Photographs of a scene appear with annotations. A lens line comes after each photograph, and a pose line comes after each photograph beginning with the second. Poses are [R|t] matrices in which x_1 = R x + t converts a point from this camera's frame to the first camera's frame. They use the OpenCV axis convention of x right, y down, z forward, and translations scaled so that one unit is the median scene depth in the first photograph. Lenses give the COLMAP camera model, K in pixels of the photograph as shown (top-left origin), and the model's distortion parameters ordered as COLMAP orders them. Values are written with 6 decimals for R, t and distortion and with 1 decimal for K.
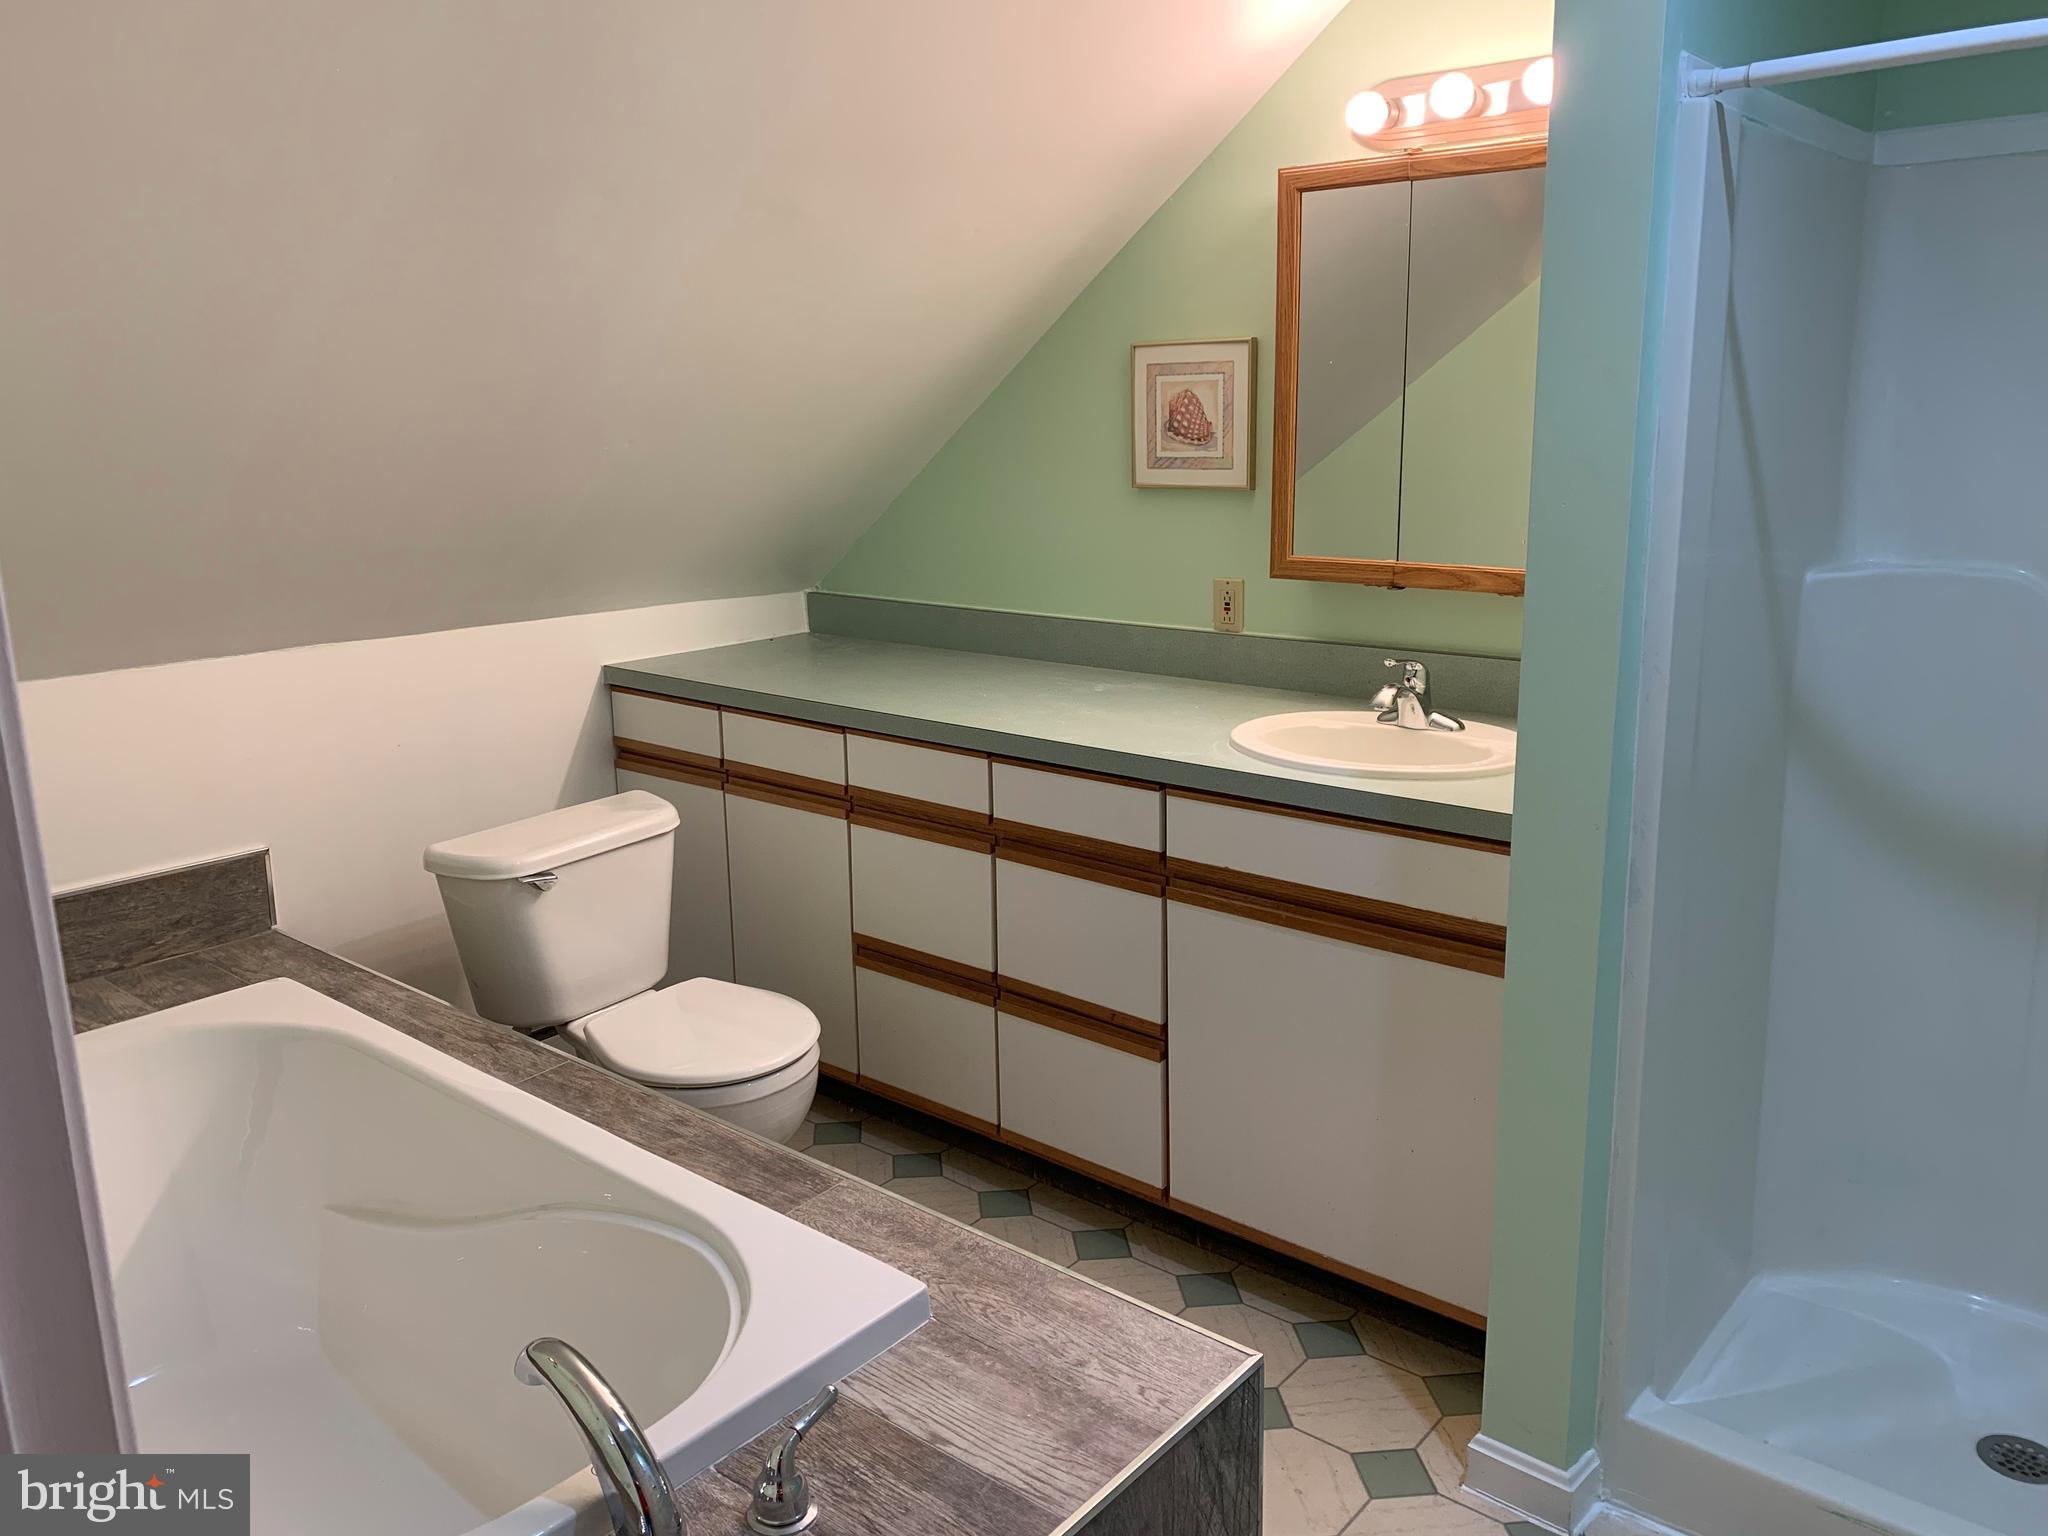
lens RADIAL K [[1547.3, 0, 1010.4], [0, 1547.3, 767.4], [0, 0, 1]] dist [-0.029928, 0.005920]
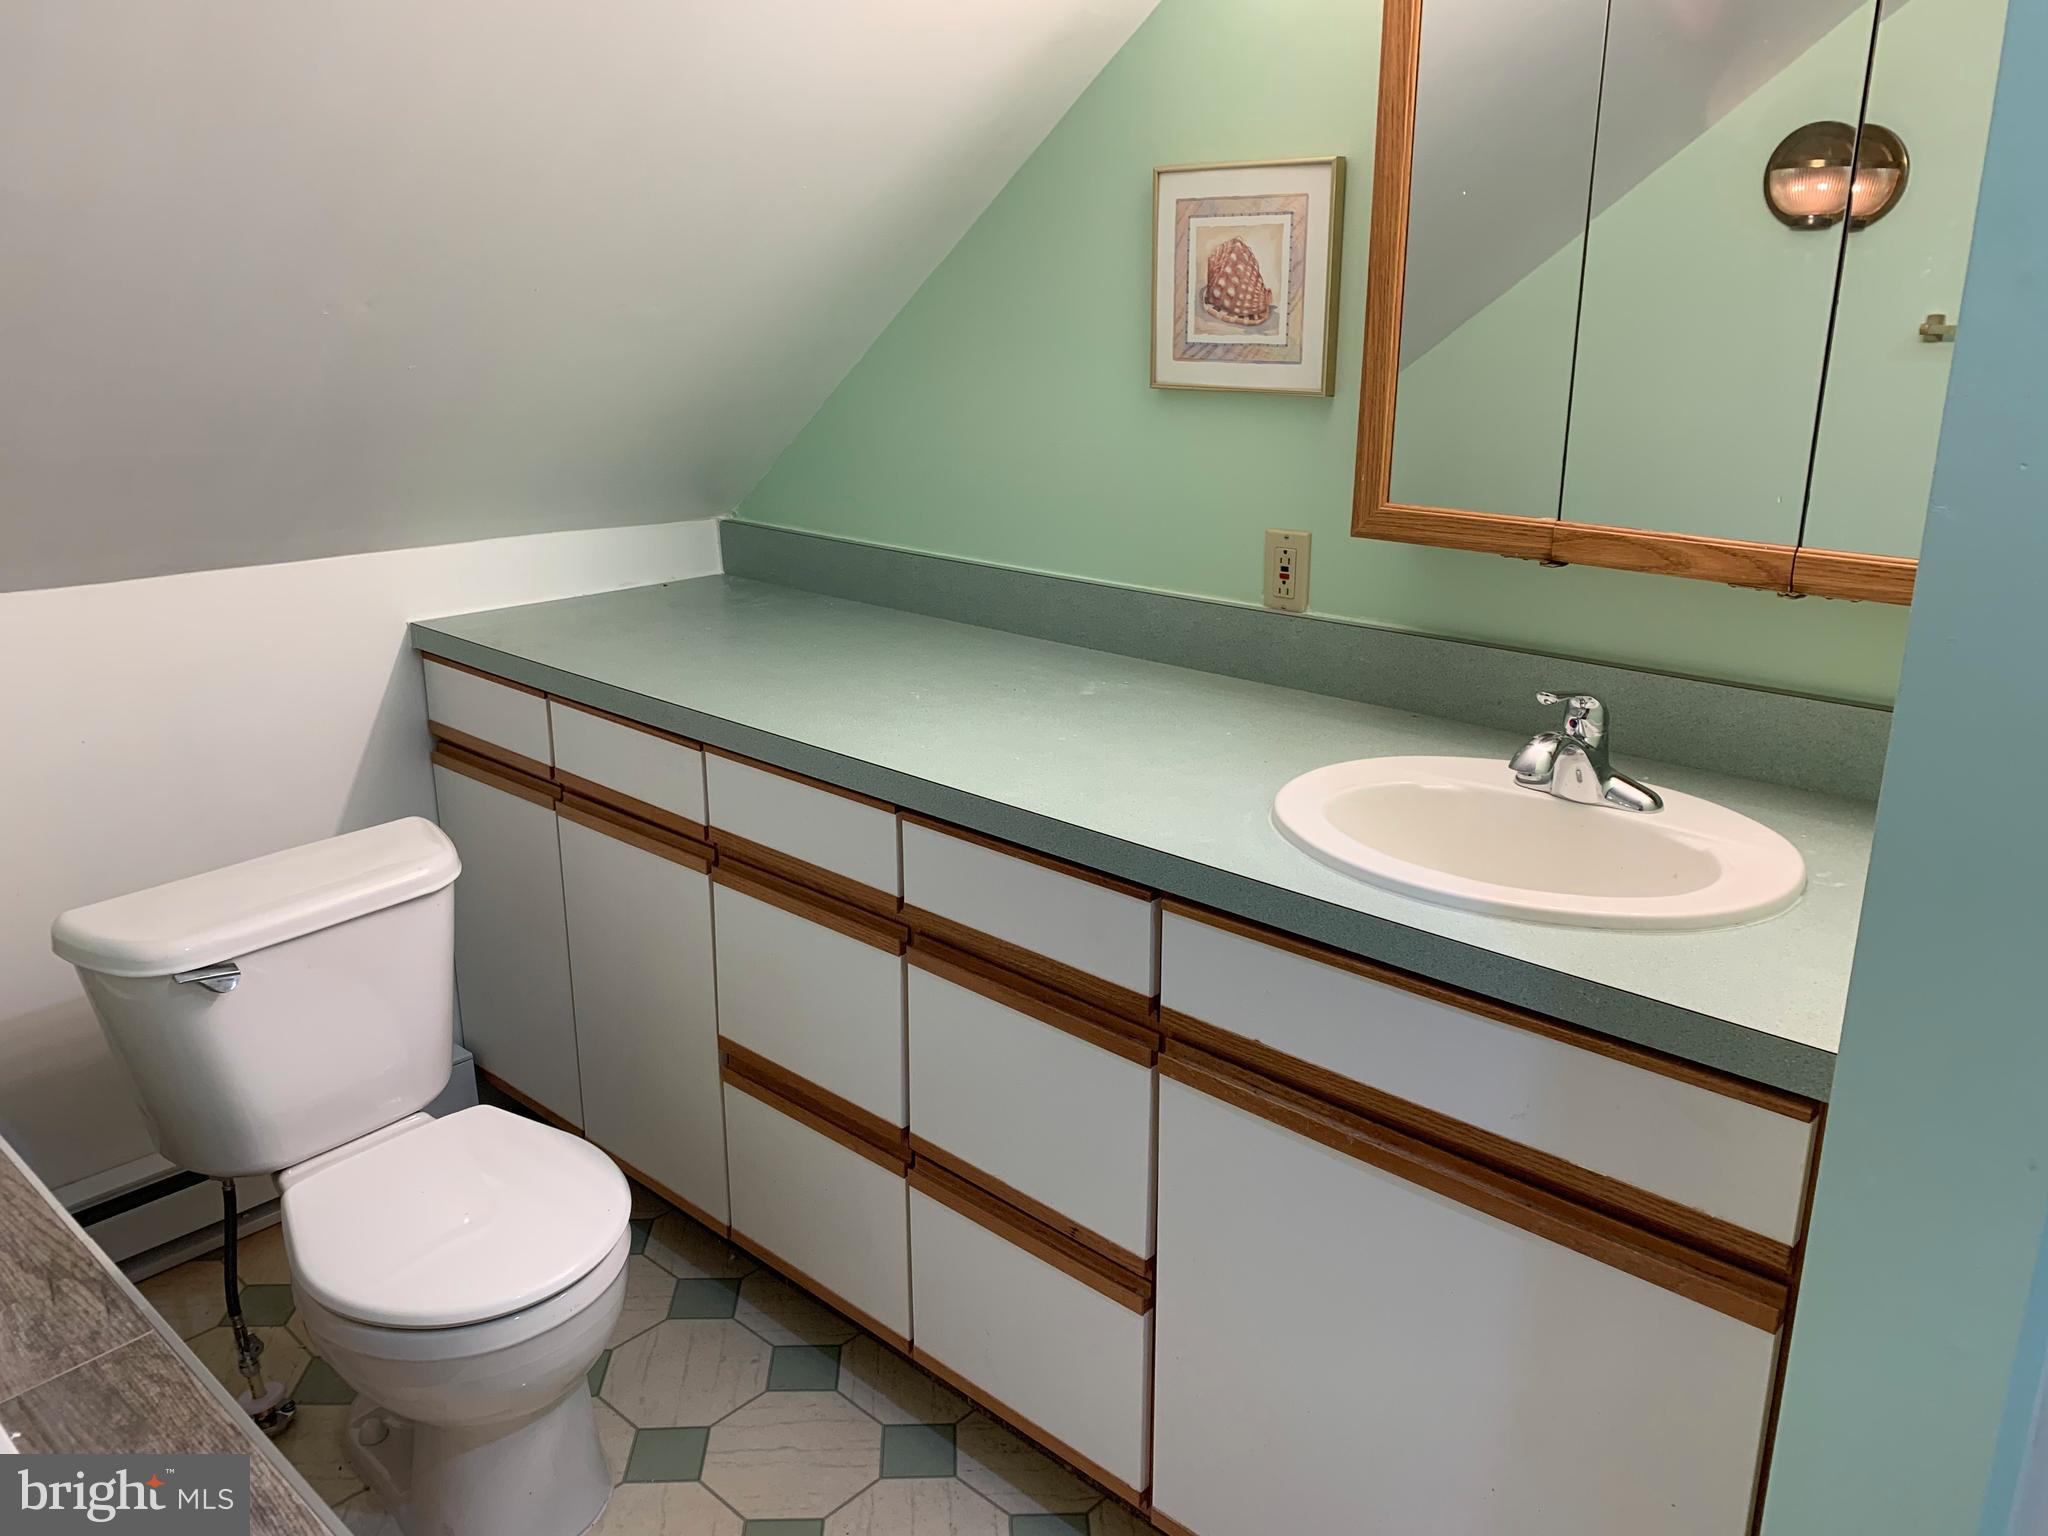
lens RADIAL K [[1547.3, 0, 1025.5], [0, 1547.3, 762.7], [0, 0, 1]] dist [-0.029928, 0.005920]
pose [[0.998925, 0.030644, -0.034781, 0.057516], [-0.028299, 0.997418, 0.066004, -0.066678], [0.036714, -0.064949, 0.997213, 0.345110]]
